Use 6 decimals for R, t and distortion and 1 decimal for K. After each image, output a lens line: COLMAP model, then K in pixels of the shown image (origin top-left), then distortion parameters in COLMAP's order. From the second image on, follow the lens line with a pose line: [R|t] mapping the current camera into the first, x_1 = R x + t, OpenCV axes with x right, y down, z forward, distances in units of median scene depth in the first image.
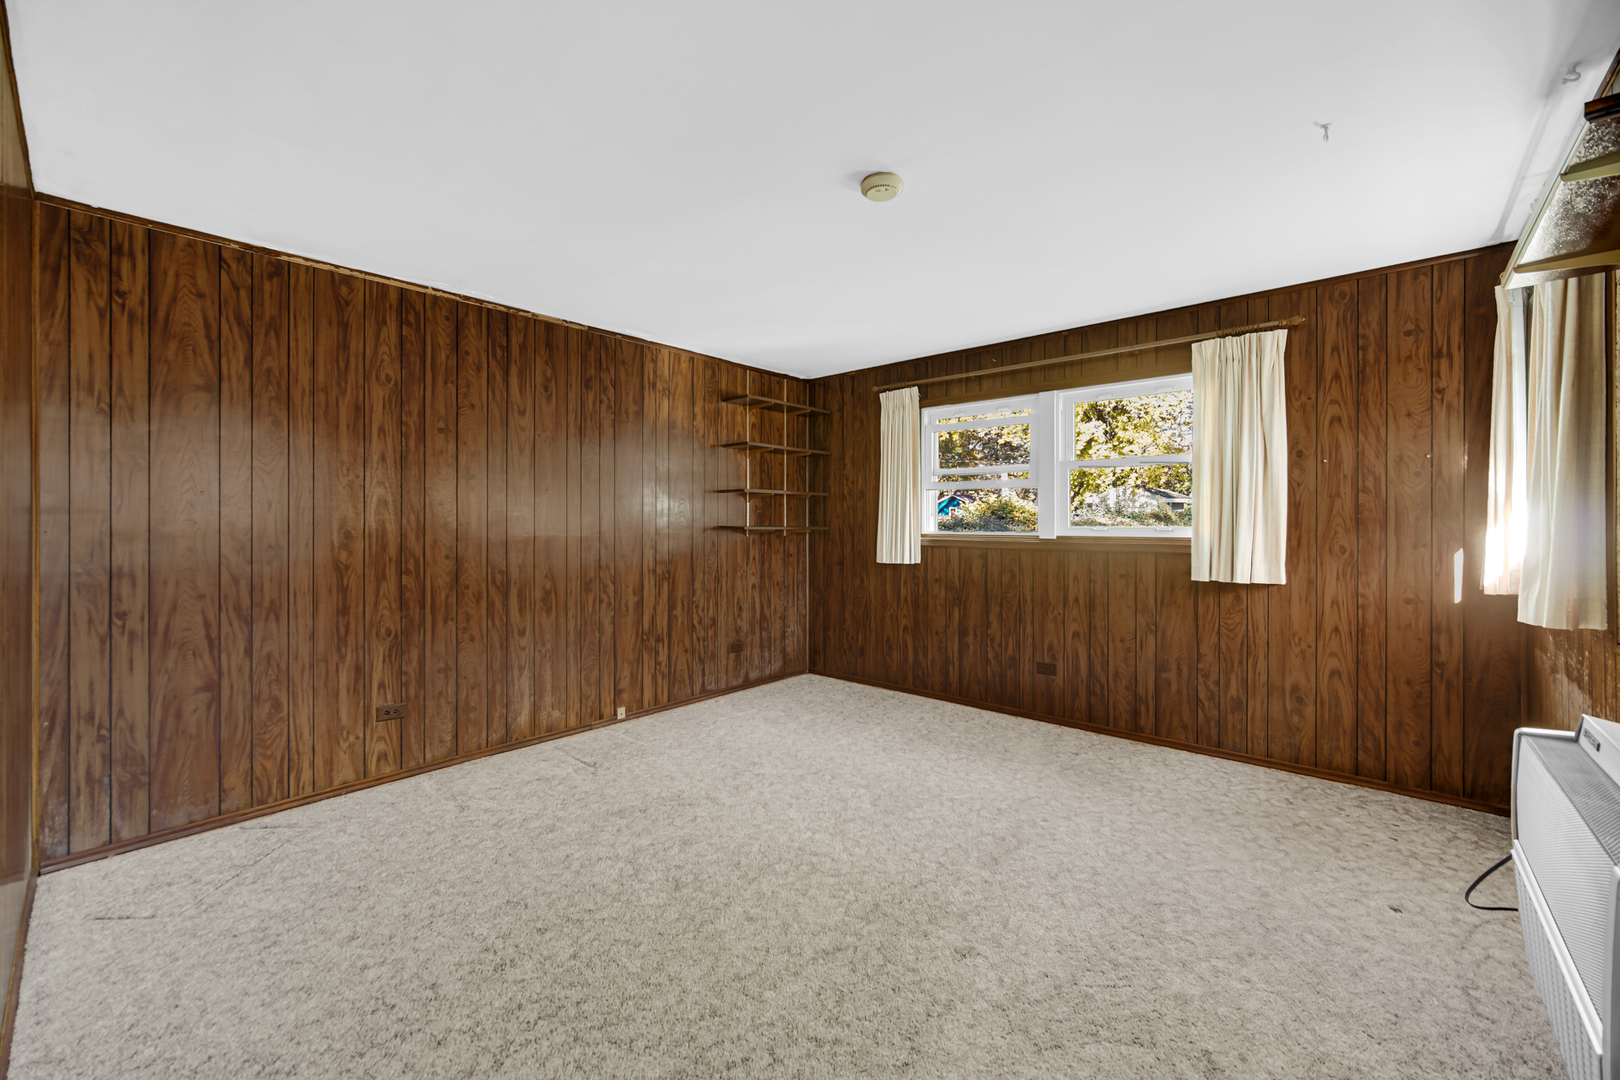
lens RADIAL K [[648.0, 0, 802.6], [0, 648.0, 527.9], [0, 0, 1]] dist [-0.001559, -0.000182]
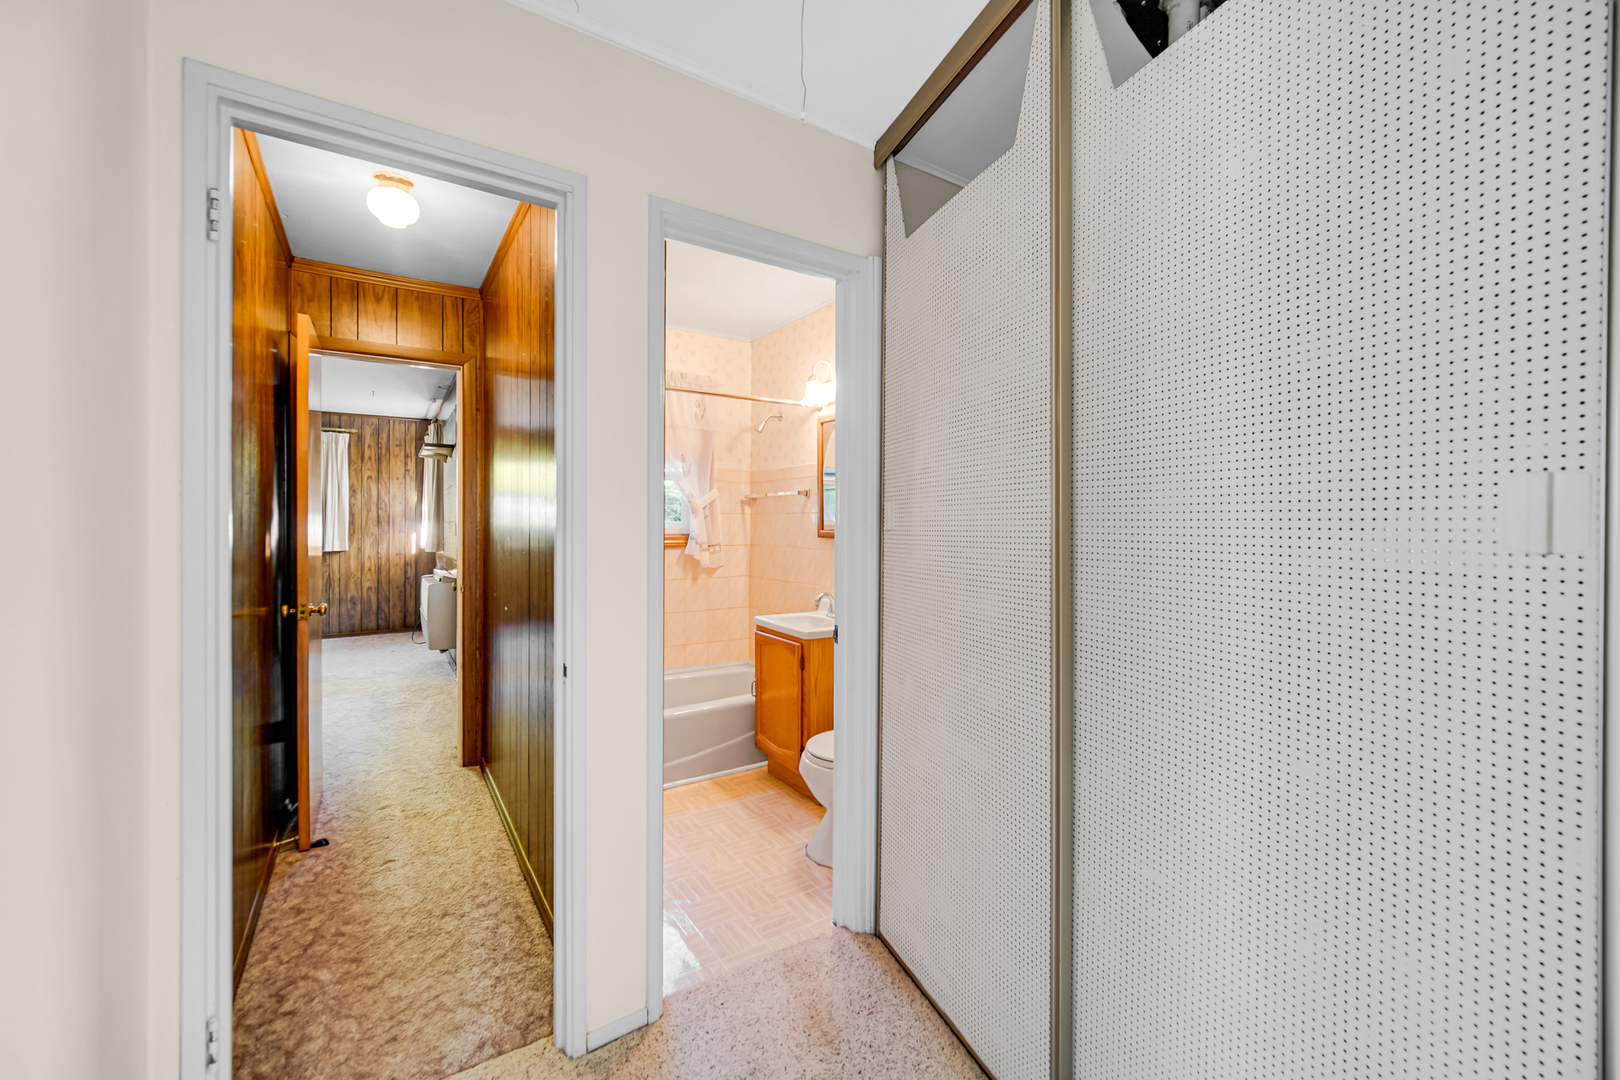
lens RADIAL K [[648.0, 0, 806.4], [0, 648.0, 524.0], [0, 0, 1]] dist [-0.001559, -0.000182]
pose [[0.258543, -0.001484, 0.965999, -0.987407], [-0.001299, 0.999997, 0.001884, -0.008750], [-0.965999, -0.001741, 0.258540, -1.082877]]
